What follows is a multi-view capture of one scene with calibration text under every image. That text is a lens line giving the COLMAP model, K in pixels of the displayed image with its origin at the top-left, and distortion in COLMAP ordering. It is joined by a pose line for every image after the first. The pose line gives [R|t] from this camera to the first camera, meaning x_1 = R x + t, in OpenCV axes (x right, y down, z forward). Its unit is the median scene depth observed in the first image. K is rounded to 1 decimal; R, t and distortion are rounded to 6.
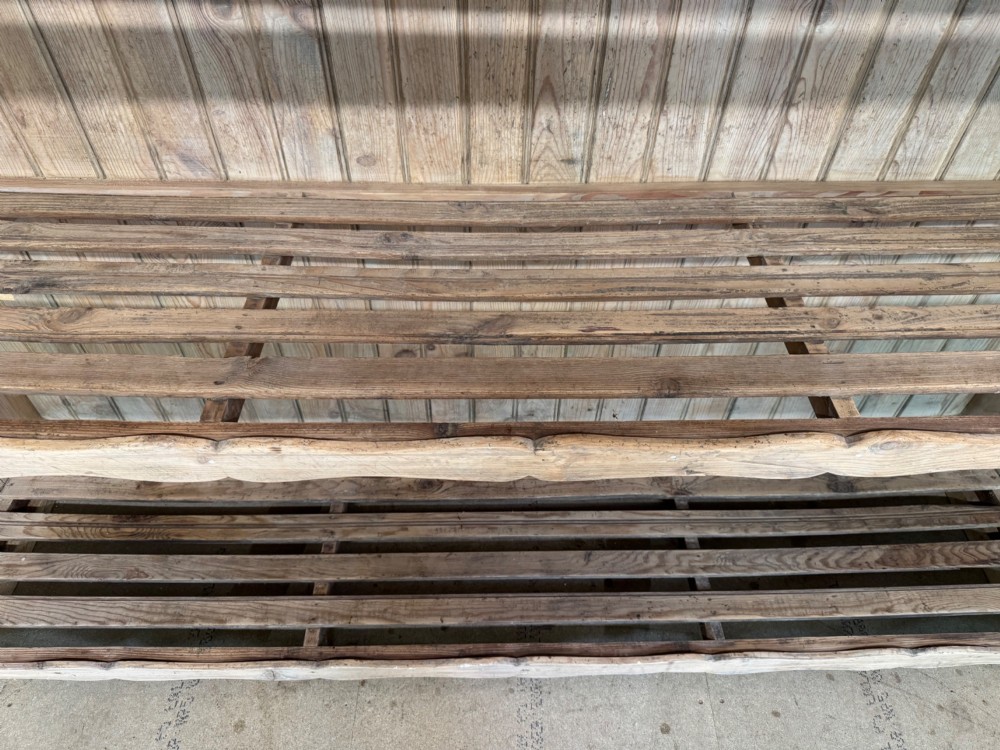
lens RADIAL K [[715.7, 0, 499.5], [0, 715.7, 380.6], [0, 0, 1]] dist [0.026900, -0.044488]
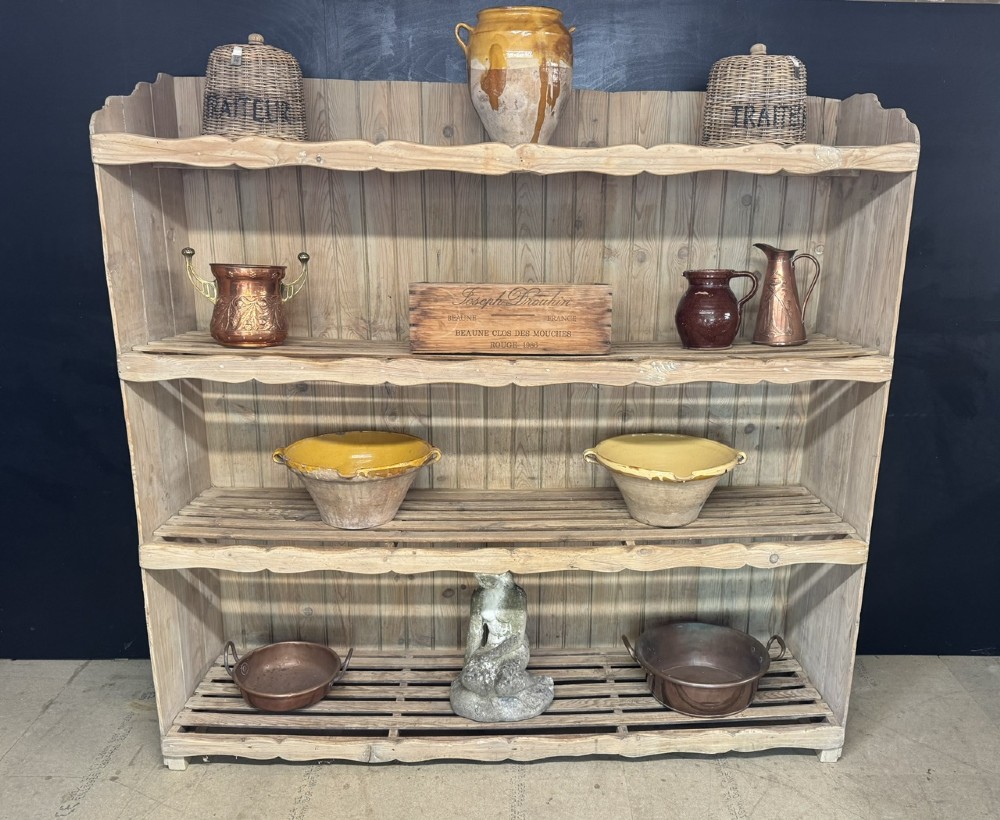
lens RADIAL K [[814.9, 0, 531.5], [0, 814.9, 388.6], [0, 0, 1]] dist [0.115076, -0.173468]
pose [[0.999825, -0.007410, 0.017206, 0.052224], [0.015619, 0.836855, -0.547201, 0.826002], [-0.010344, 0.547374, 0.836824, -1.244471]]
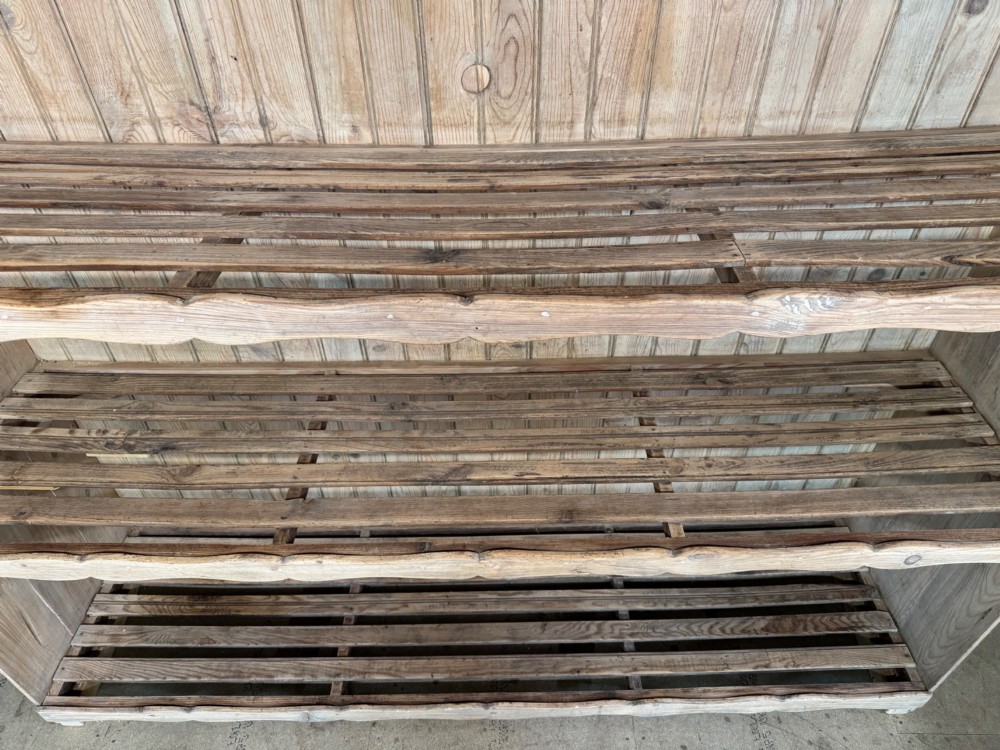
lens RADIAL K [[715.7, 0, 502.4], [0, 715.7, 378.6], [0, 0, 1]] dist [0.026900, -0.044488]
pose [[0.999737, -0.011714, -0.019695, 0.091930], [0.009959, 0.996164, -0.086941, -0.112107], [0.020638, 0.086722, 0.996019, -0.424754]]
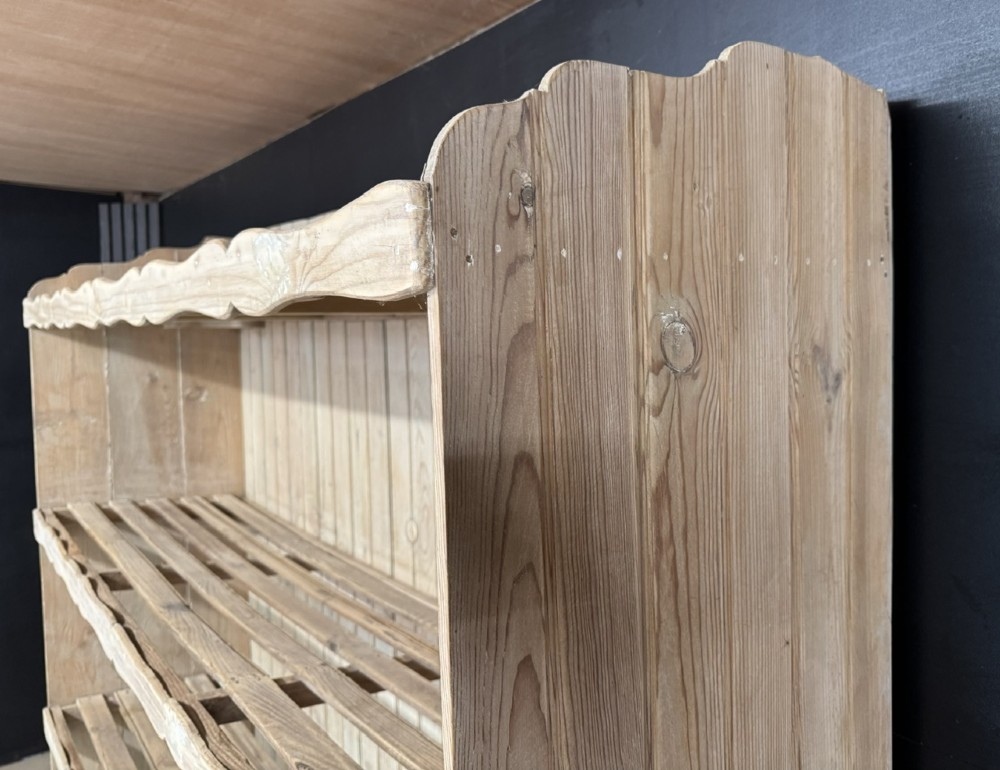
lens RADIAL K [[791.5, 0, 539.5], [0, 791.5, 380.6], [0, 0, 1]] dist [0.029612, -0.002727]
pose [[0.608300, 0.031773, -0.793071, 1.287280], [-0.571579, 0.710810, -0.409935, -0.384146], [0.550698, 0.702666, 0.450547, -0.116226]]
